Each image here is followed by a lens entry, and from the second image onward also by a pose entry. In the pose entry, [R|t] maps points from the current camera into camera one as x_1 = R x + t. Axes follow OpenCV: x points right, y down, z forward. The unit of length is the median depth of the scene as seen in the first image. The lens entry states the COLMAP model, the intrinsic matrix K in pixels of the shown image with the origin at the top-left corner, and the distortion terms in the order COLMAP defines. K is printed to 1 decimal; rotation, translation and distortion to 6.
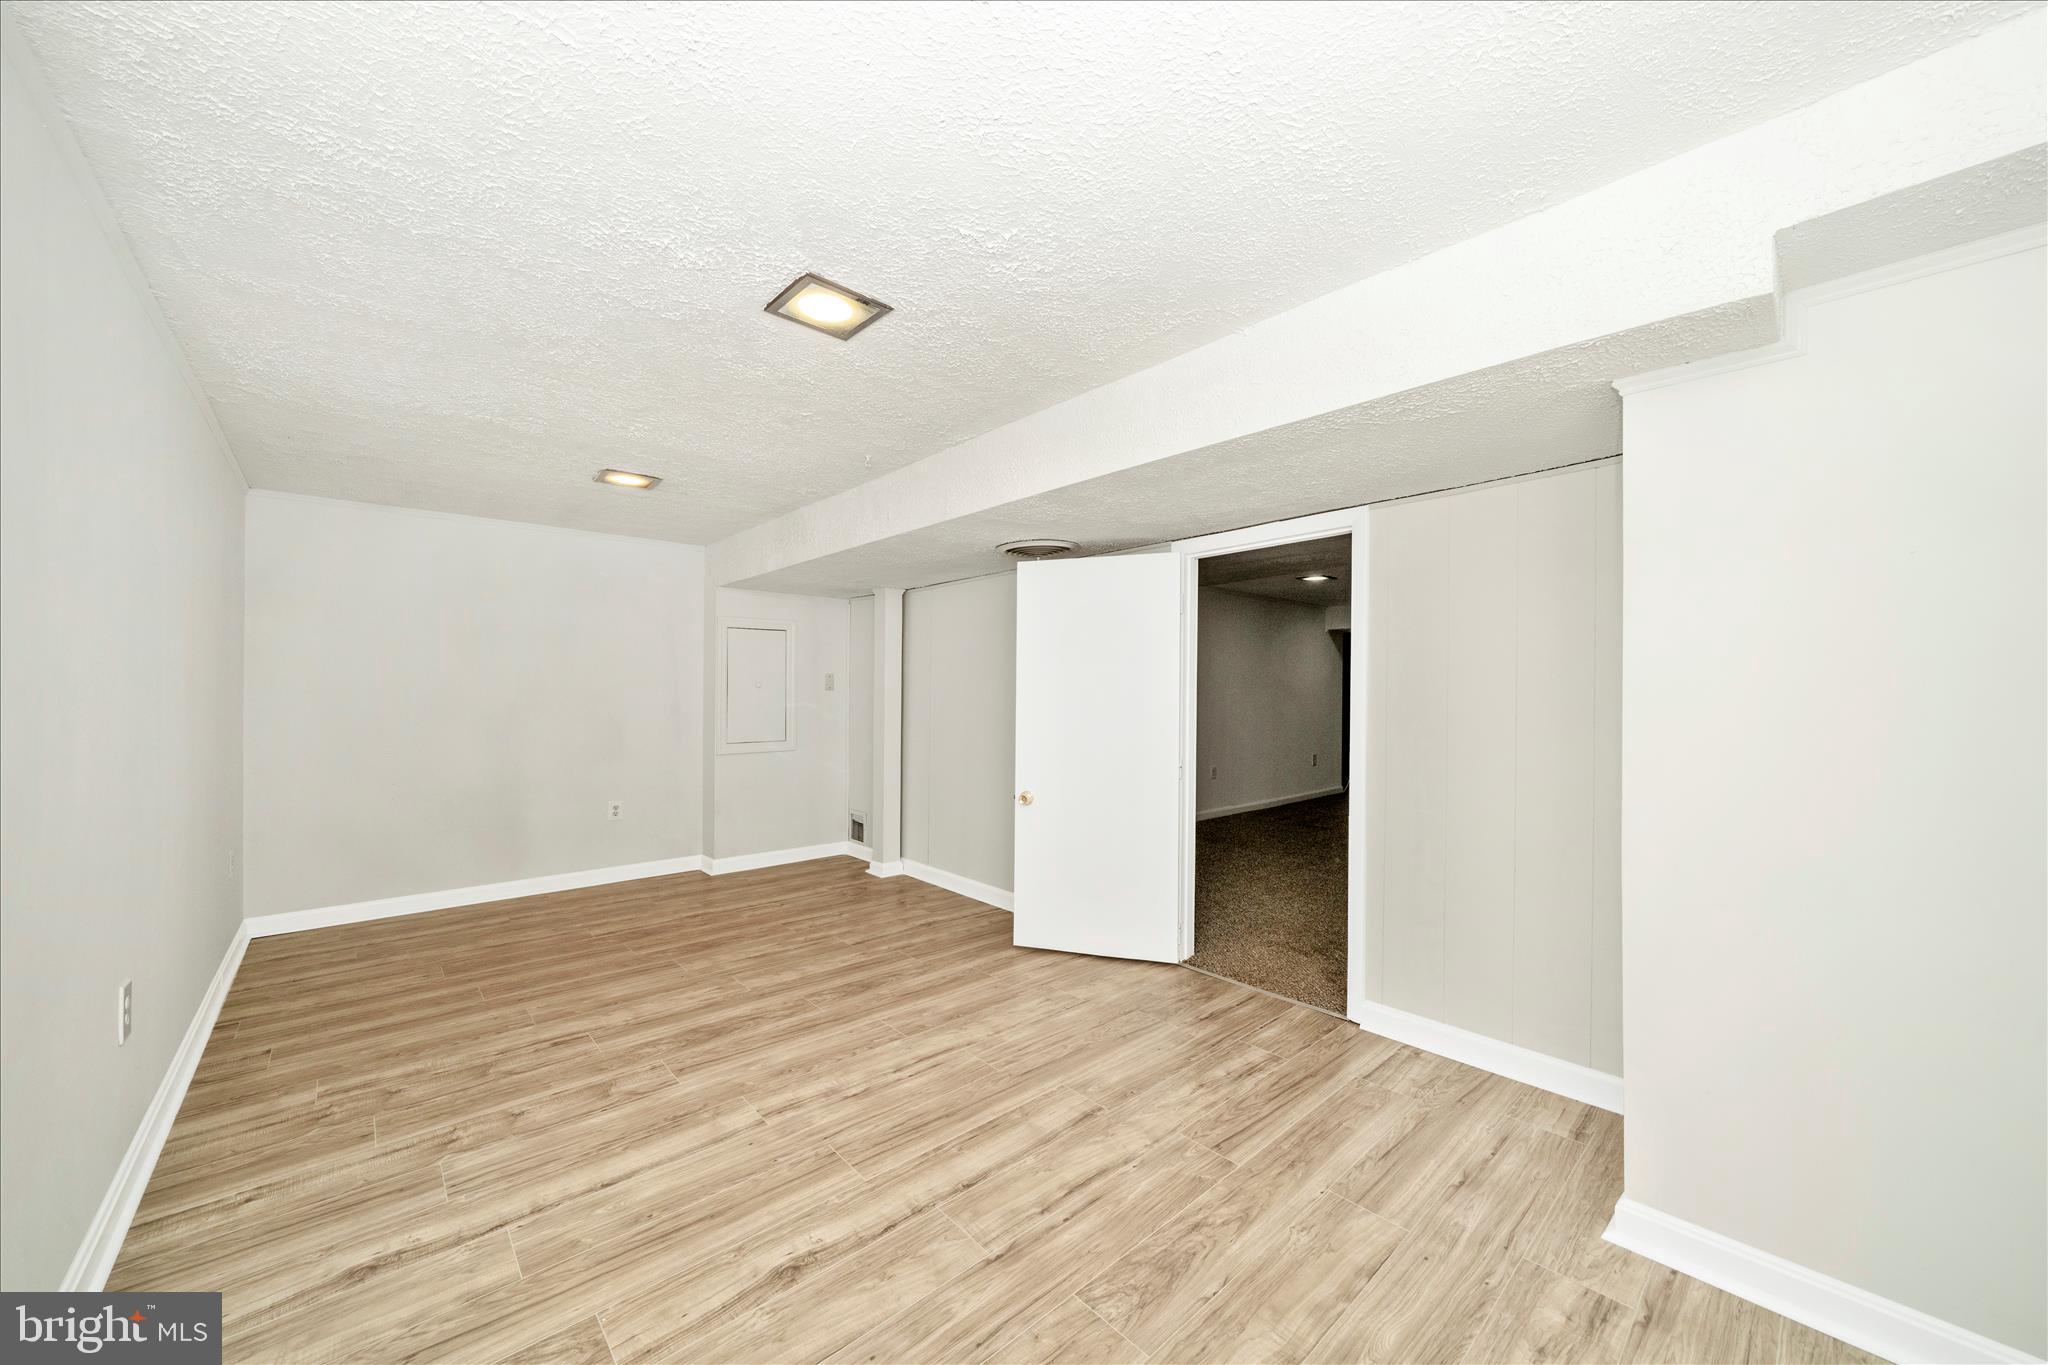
lens RADIAL K [[748.4, 0, 1026.8], [0, 748.4, 692.4], [0, 0, 1]] dist [0.000382, -0.000276]
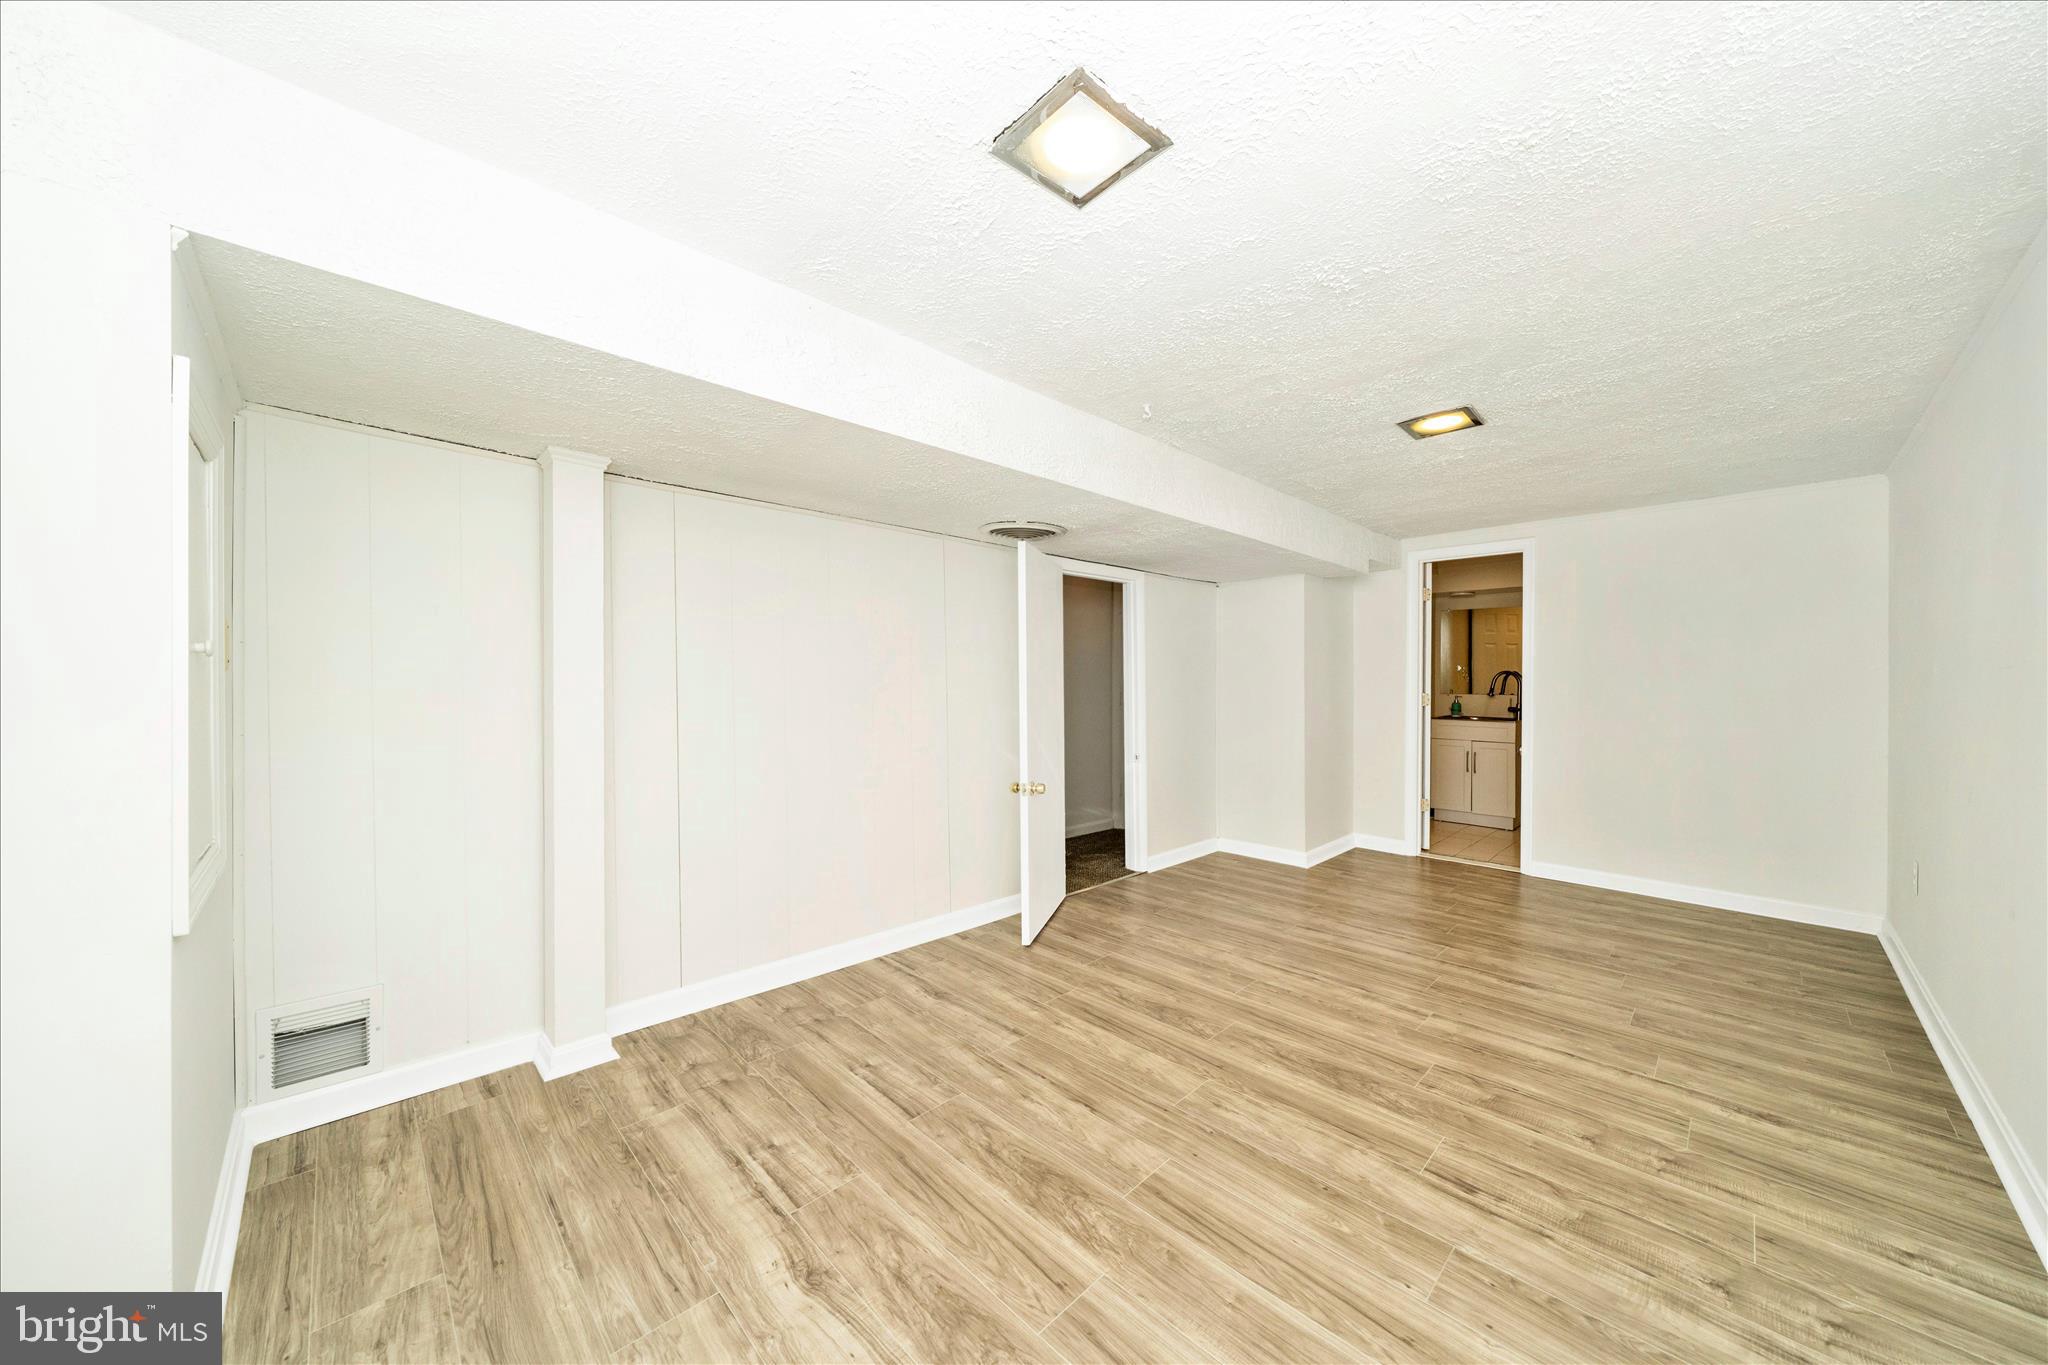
lens RADIAL K [[700.3, 0, 1026.9], [0, 700.3, 683.4], [0, 0, 1]] dist [-0.001295, 0.000197]
pose [[-0.035394, -0.004874, 0.999362, -1.310329], [-0.005823, 0.999972, 0.004670, -0.001797], [-0.999356, -0.005654, -0.035422, 1.492209]]
